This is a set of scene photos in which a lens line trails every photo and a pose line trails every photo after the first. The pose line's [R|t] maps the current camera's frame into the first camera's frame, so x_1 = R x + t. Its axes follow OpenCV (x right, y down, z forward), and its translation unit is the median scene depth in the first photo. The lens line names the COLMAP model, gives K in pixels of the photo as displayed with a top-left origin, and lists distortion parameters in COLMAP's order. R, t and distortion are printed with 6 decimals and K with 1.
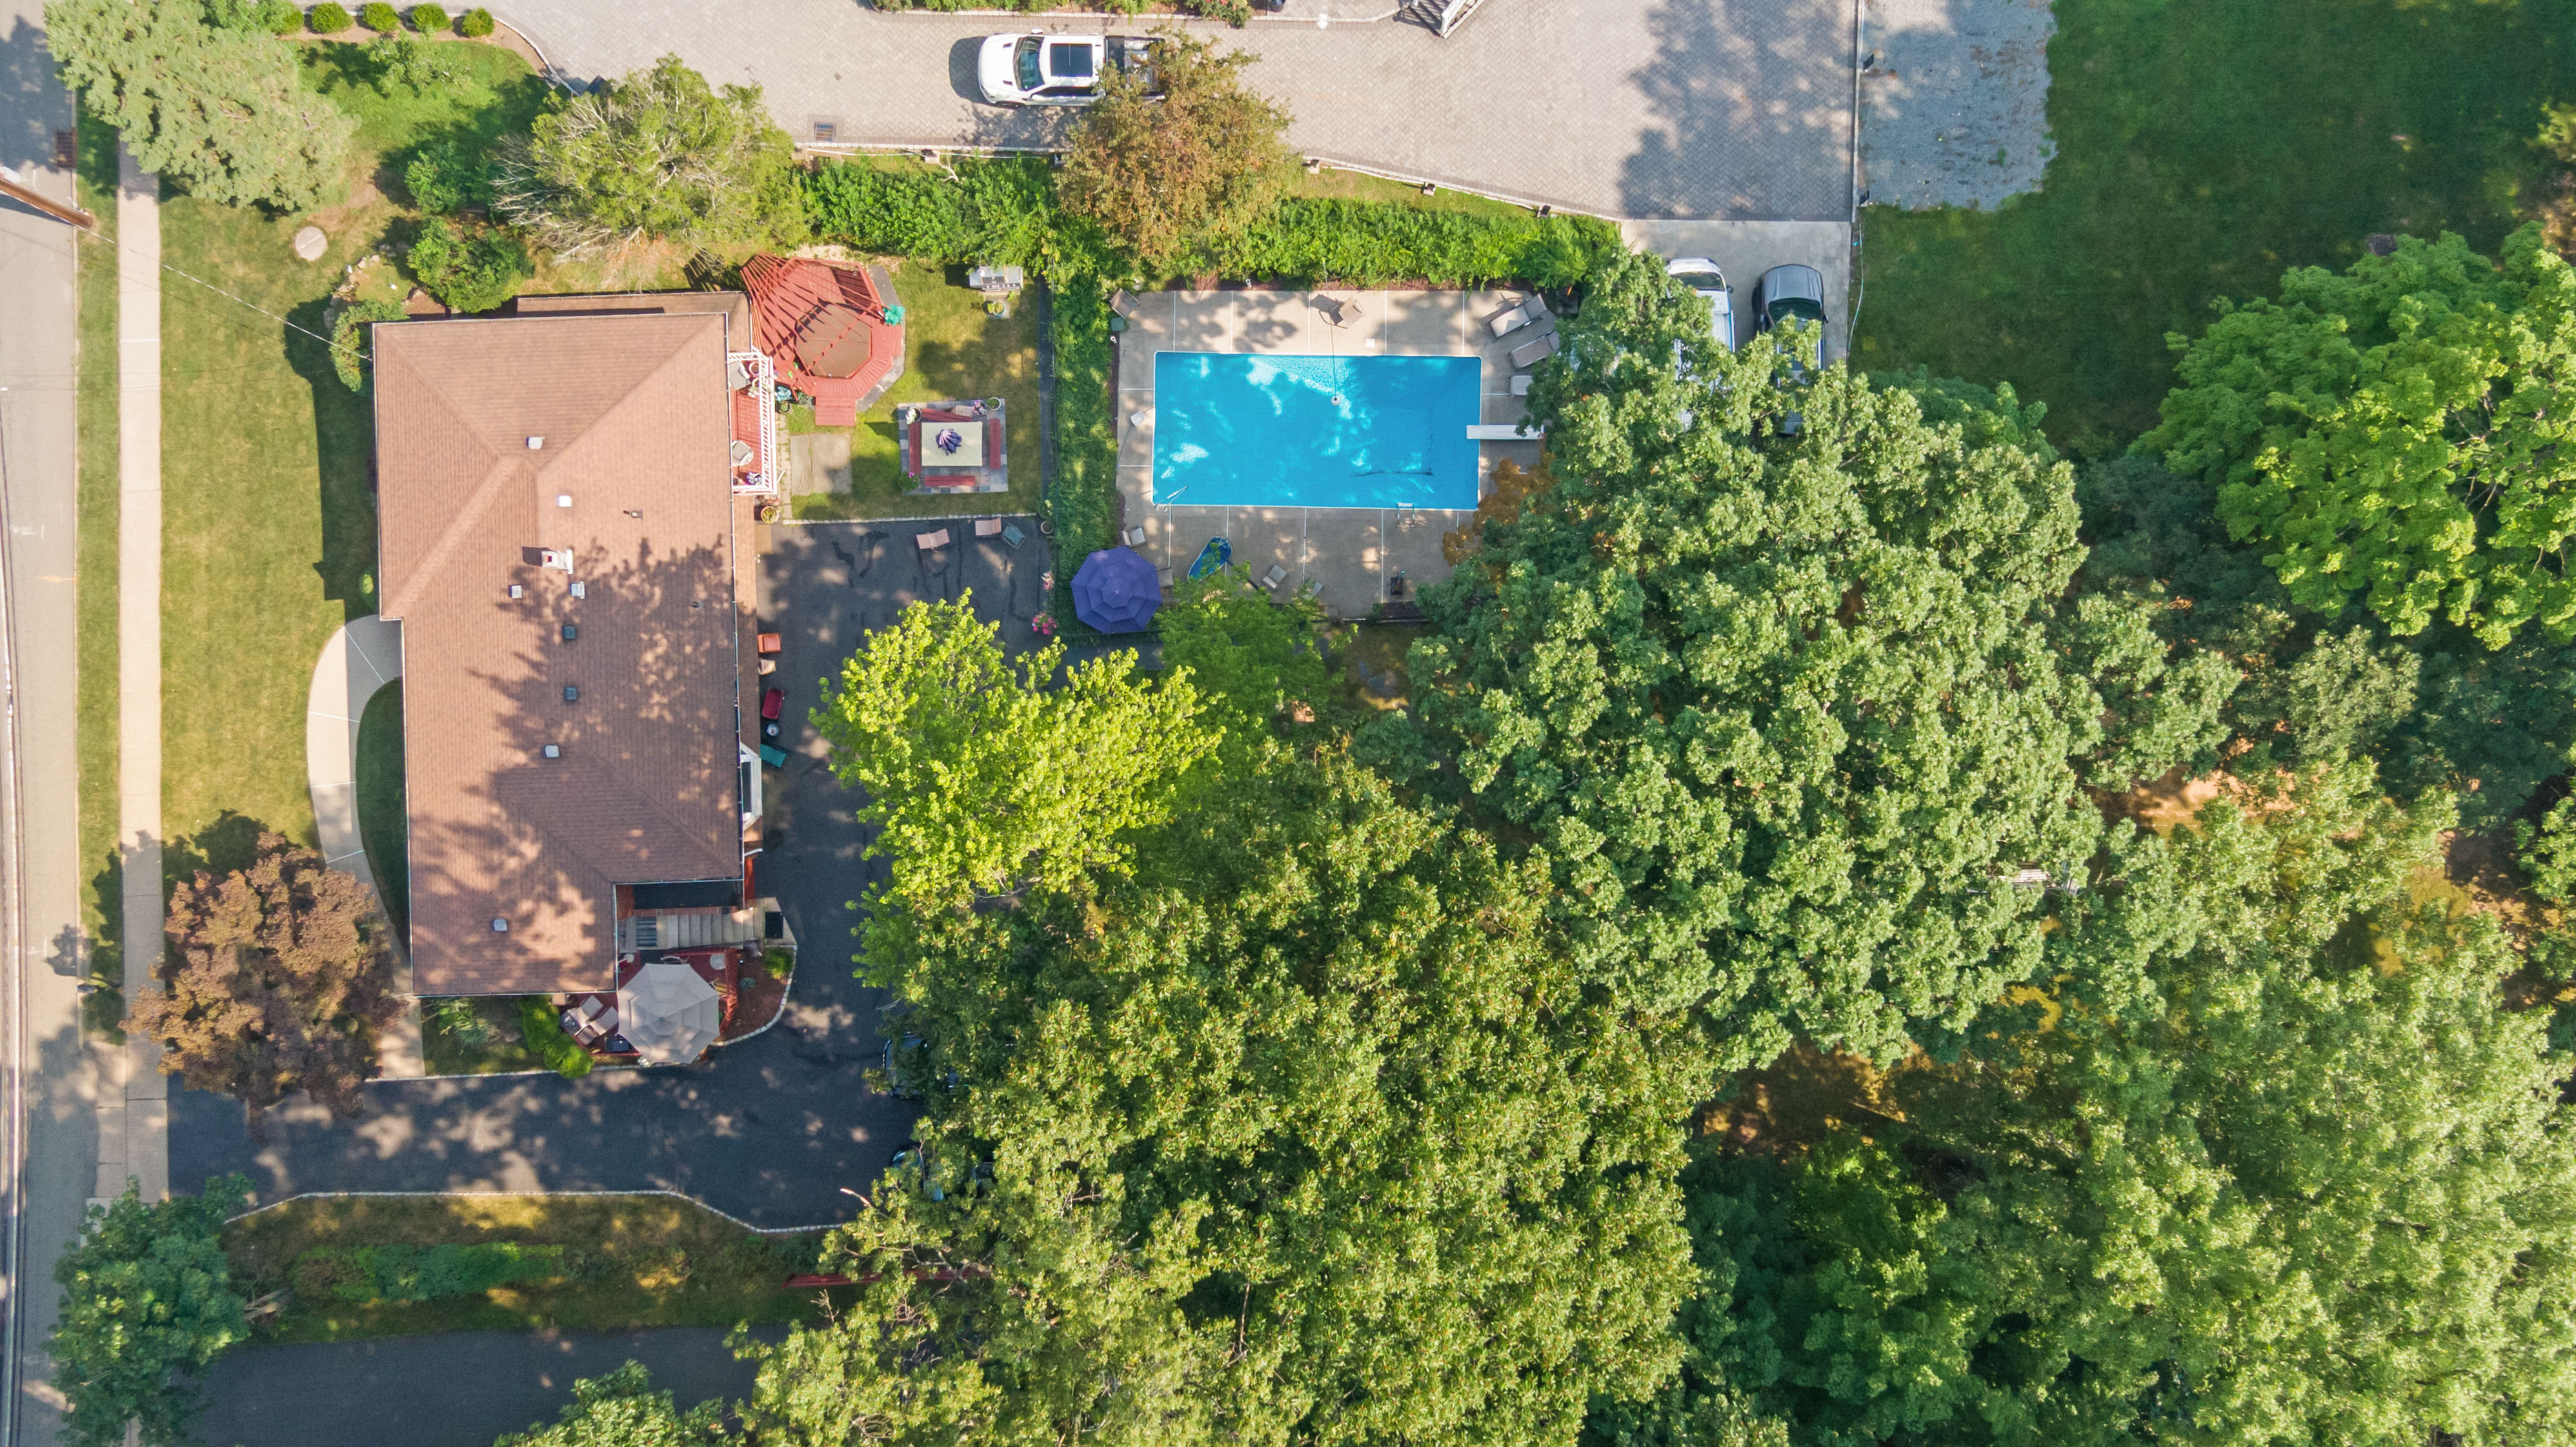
lens RADIAL K [[2124.4, 0, 1286.1], [0, 2124.4, 820.6], [0, 0, 1]] dist [0.066443, -0.001188]
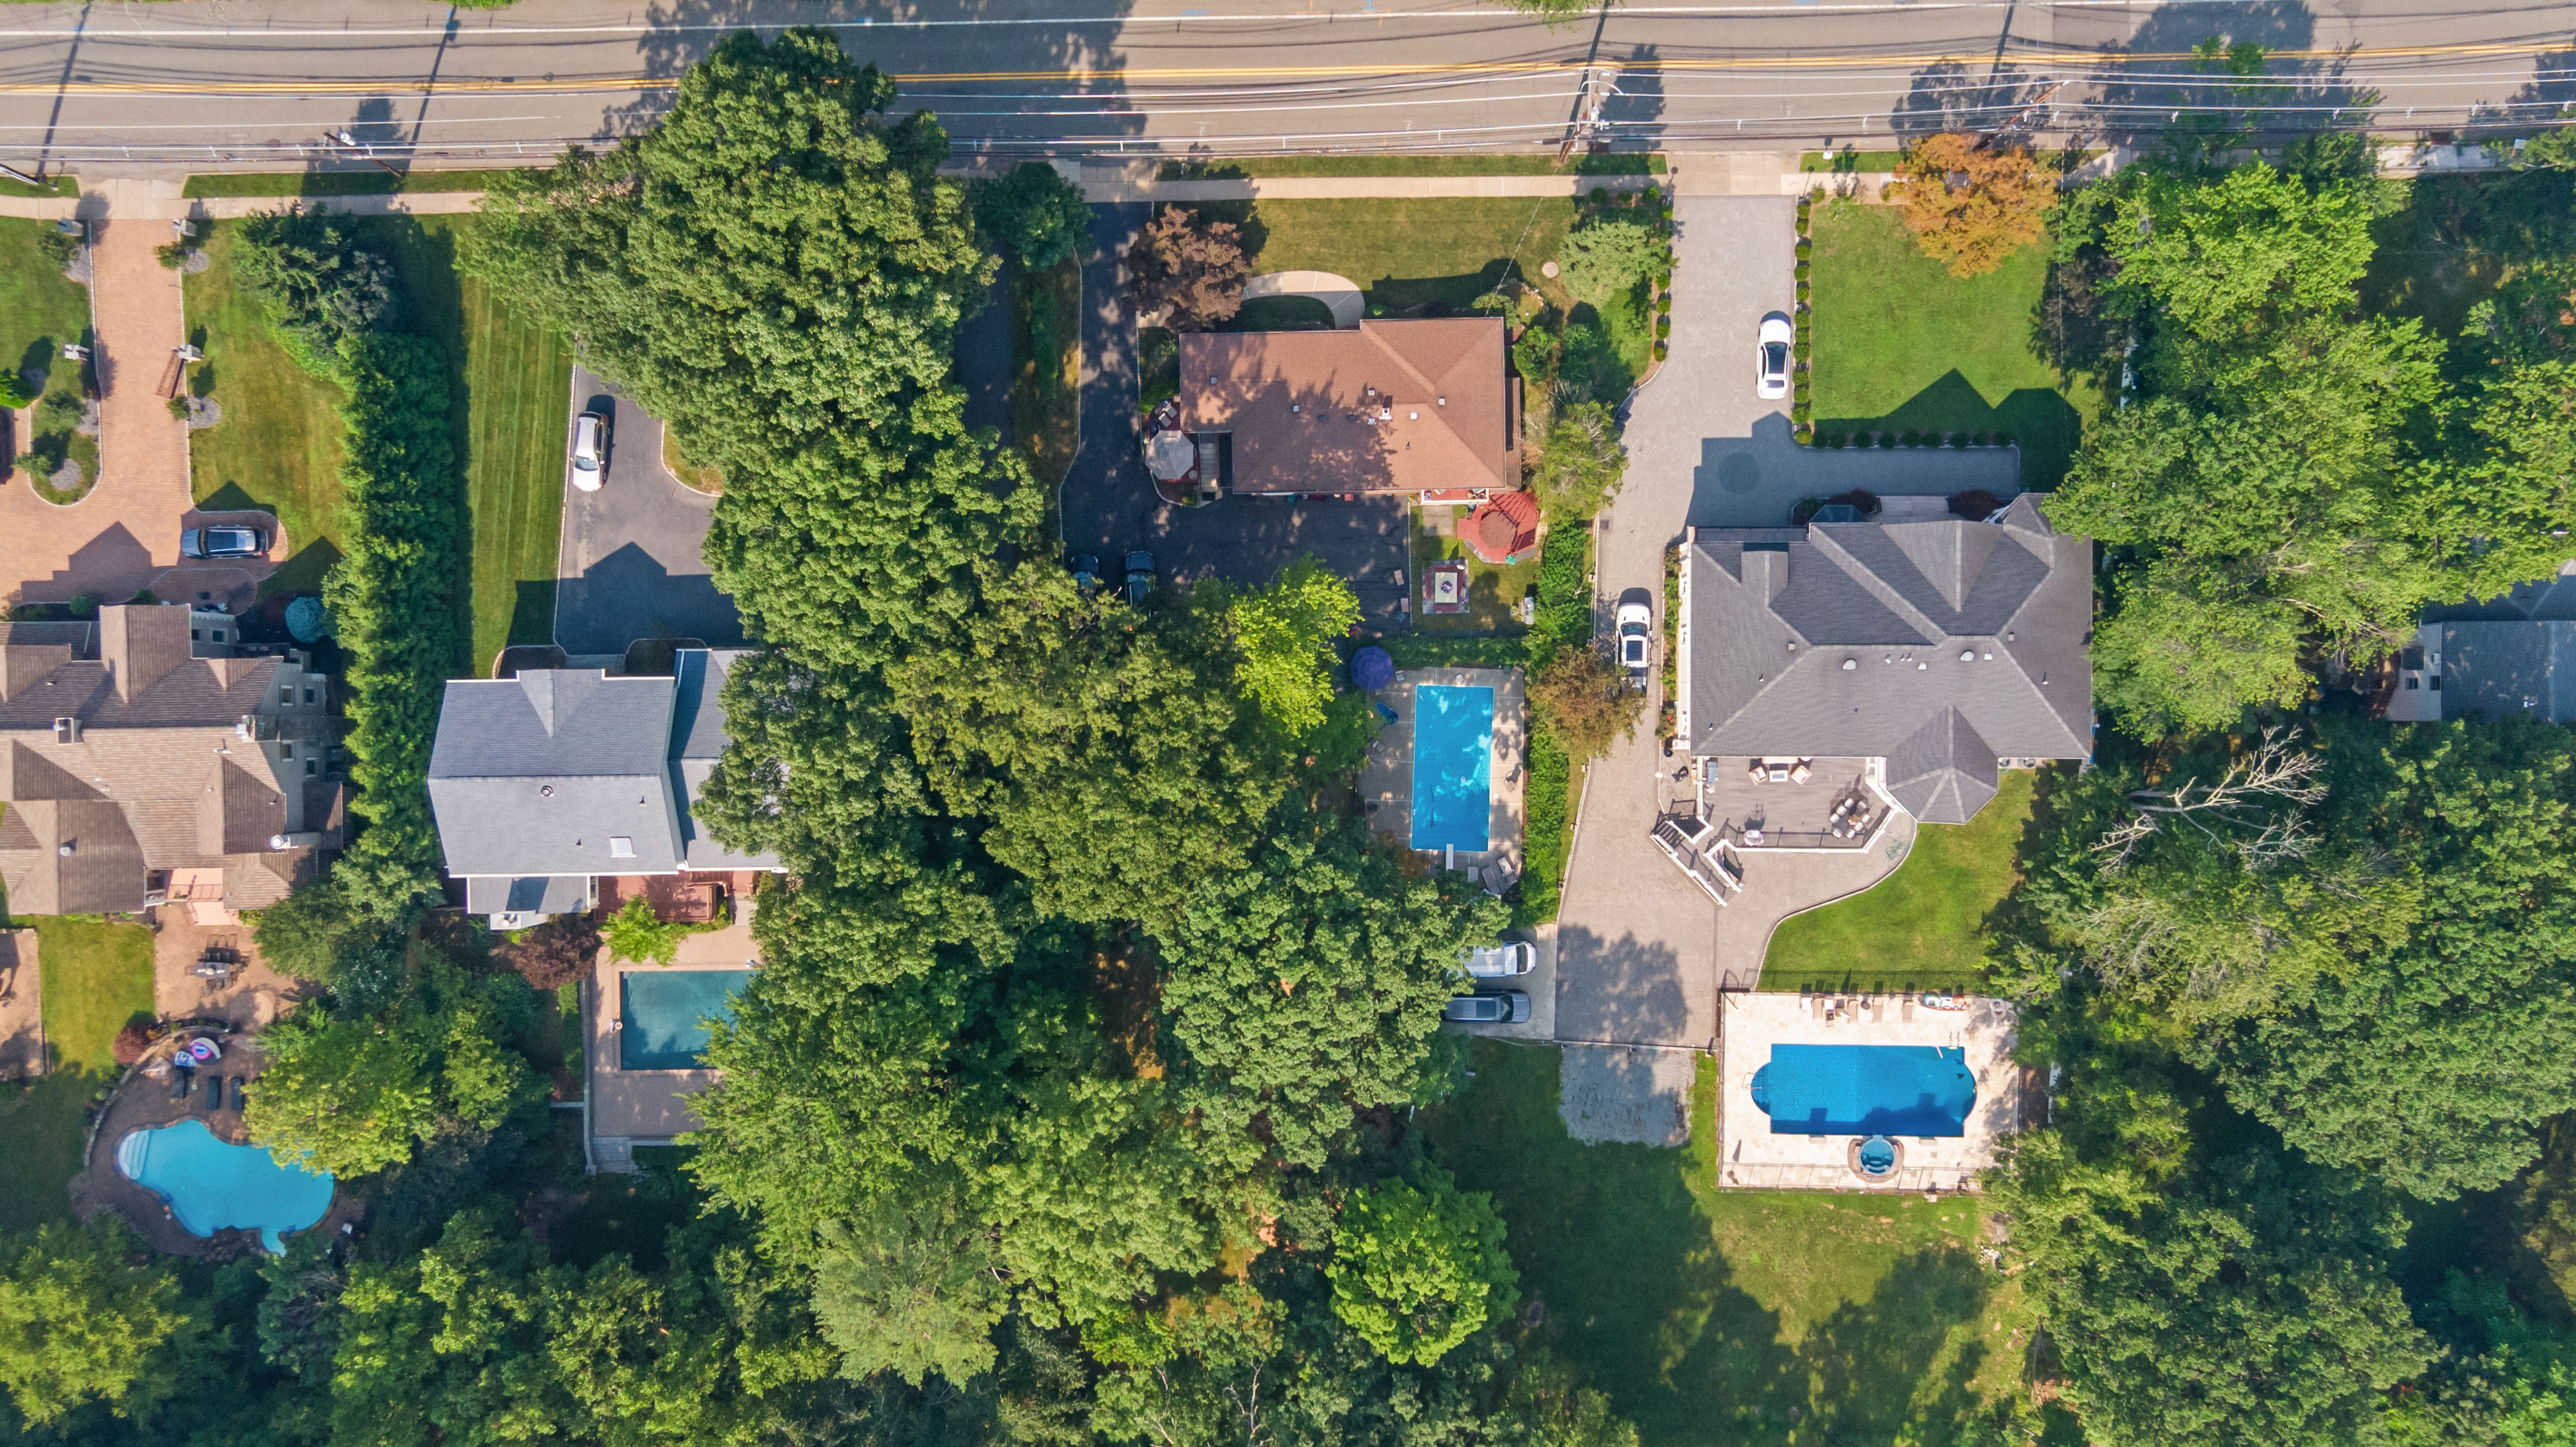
lens RADIAL K [[2124.4, 0, 1286.1], [0, 2124.4, 820.6], [0, 0, 1]] dist [0.066443, -0.001188]
pose [[-0.015450, 0.998159, 0.058649, -0.061824], [-0.999429, -0.013652, -0.030920, 0.038009], [-0.030062, -0.059093, 0.997800, -1.162592]]
